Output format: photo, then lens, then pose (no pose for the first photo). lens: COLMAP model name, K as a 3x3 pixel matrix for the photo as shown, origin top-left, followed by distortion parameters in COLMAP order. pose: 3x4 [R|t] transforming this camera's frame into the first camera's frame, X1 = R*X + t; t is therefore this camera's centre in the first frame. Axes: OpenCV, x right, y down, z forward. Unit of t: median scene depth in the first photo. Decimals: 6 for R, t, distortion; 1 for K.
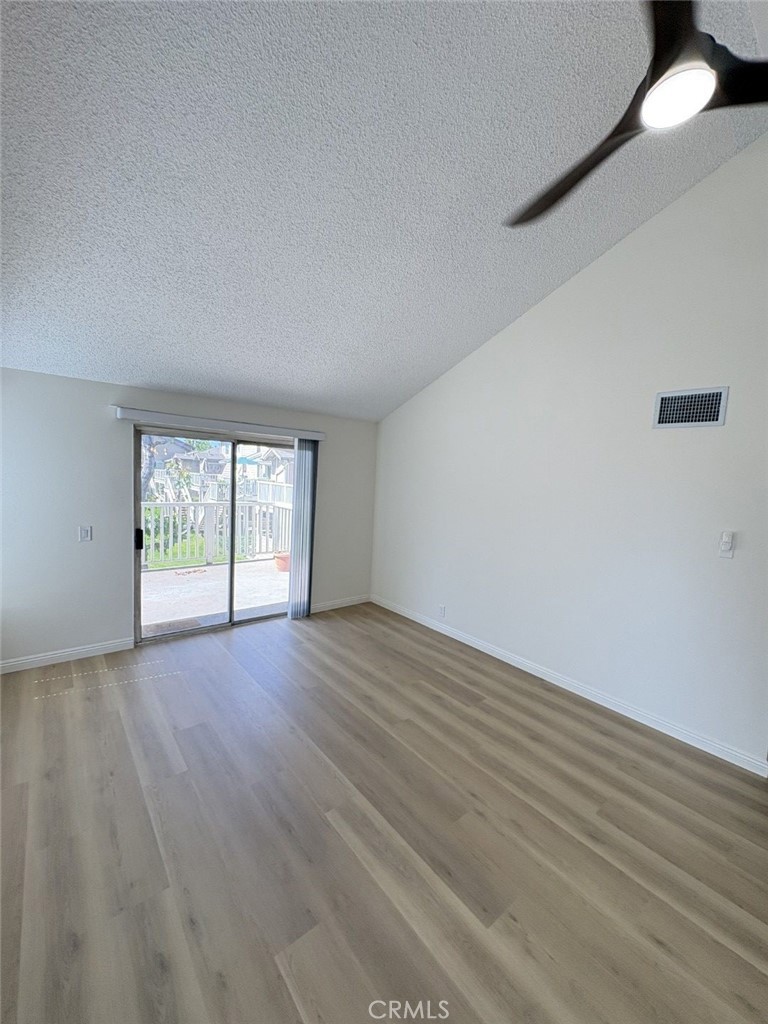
lens RADIAL K [[412.0, 0, 385.0], [0, 412.0, 511.3], [0, 0, 1]] dist [0.003118, 0.000183]
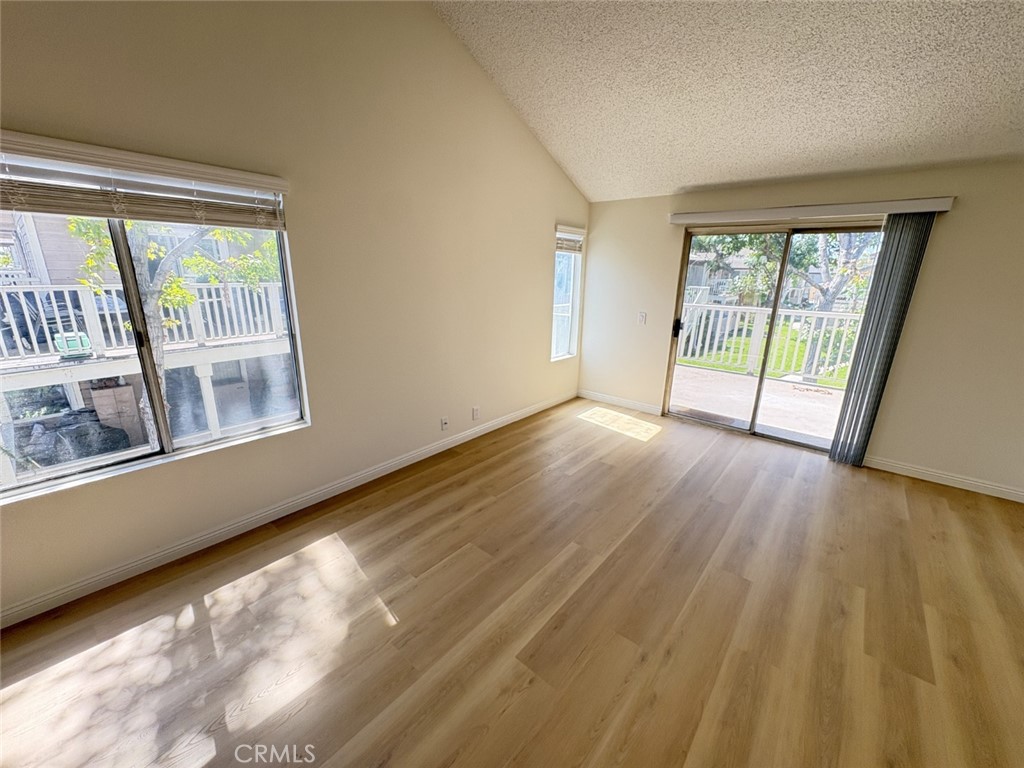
lens RADIAL K [[412.0, 0, 512.9], [0, 412.0, 385.6], [0, 0, 1]] dist [0.003118, 0.000183]
pose [[0.181272, 0.220811, -0.958323, 0.472711], [-0.099817, 0.973566, 0.205442, 0.028949], [0.978354, 0.058416, 0.198521, 0.300271]]
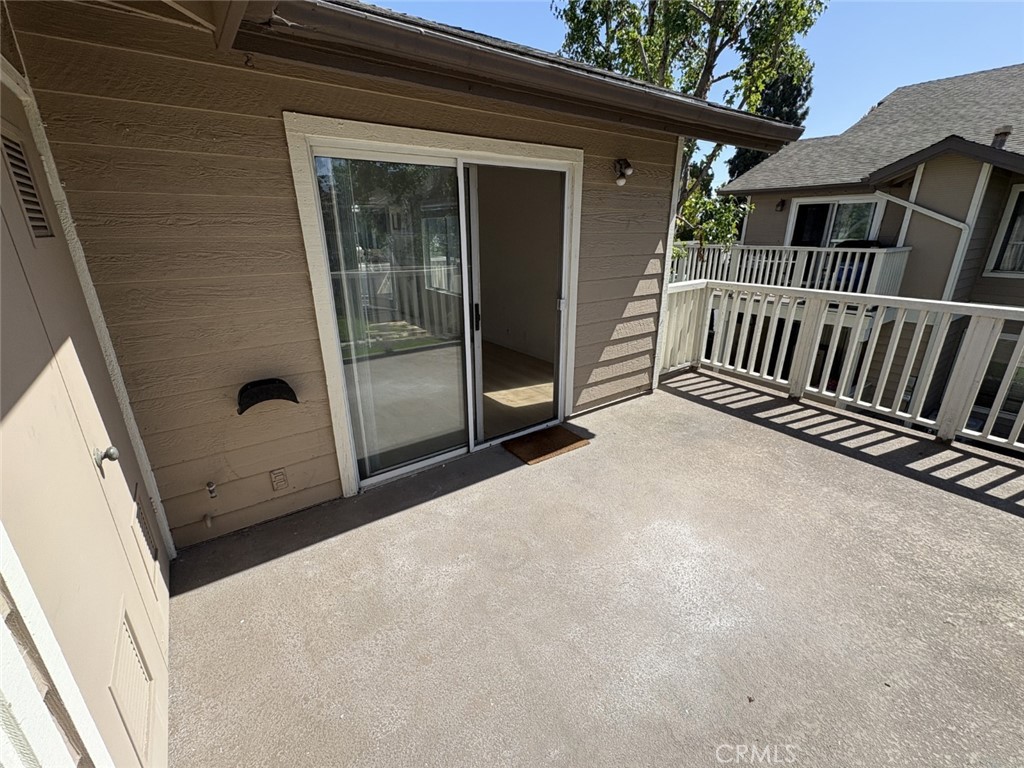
lens RADIAL K [[445.3, 0, 511.7], [0, 445.3, 384.5], [0, 0, 1]] dist [0.000062, 0.000007]
pose [[-0.997238, -0.064363, 0.037057, -0.503209], [-0.042926, 0.906687, 0.419613, -0.171695], [-0.060606, 0.416864, -0.906946, 1.839948]]
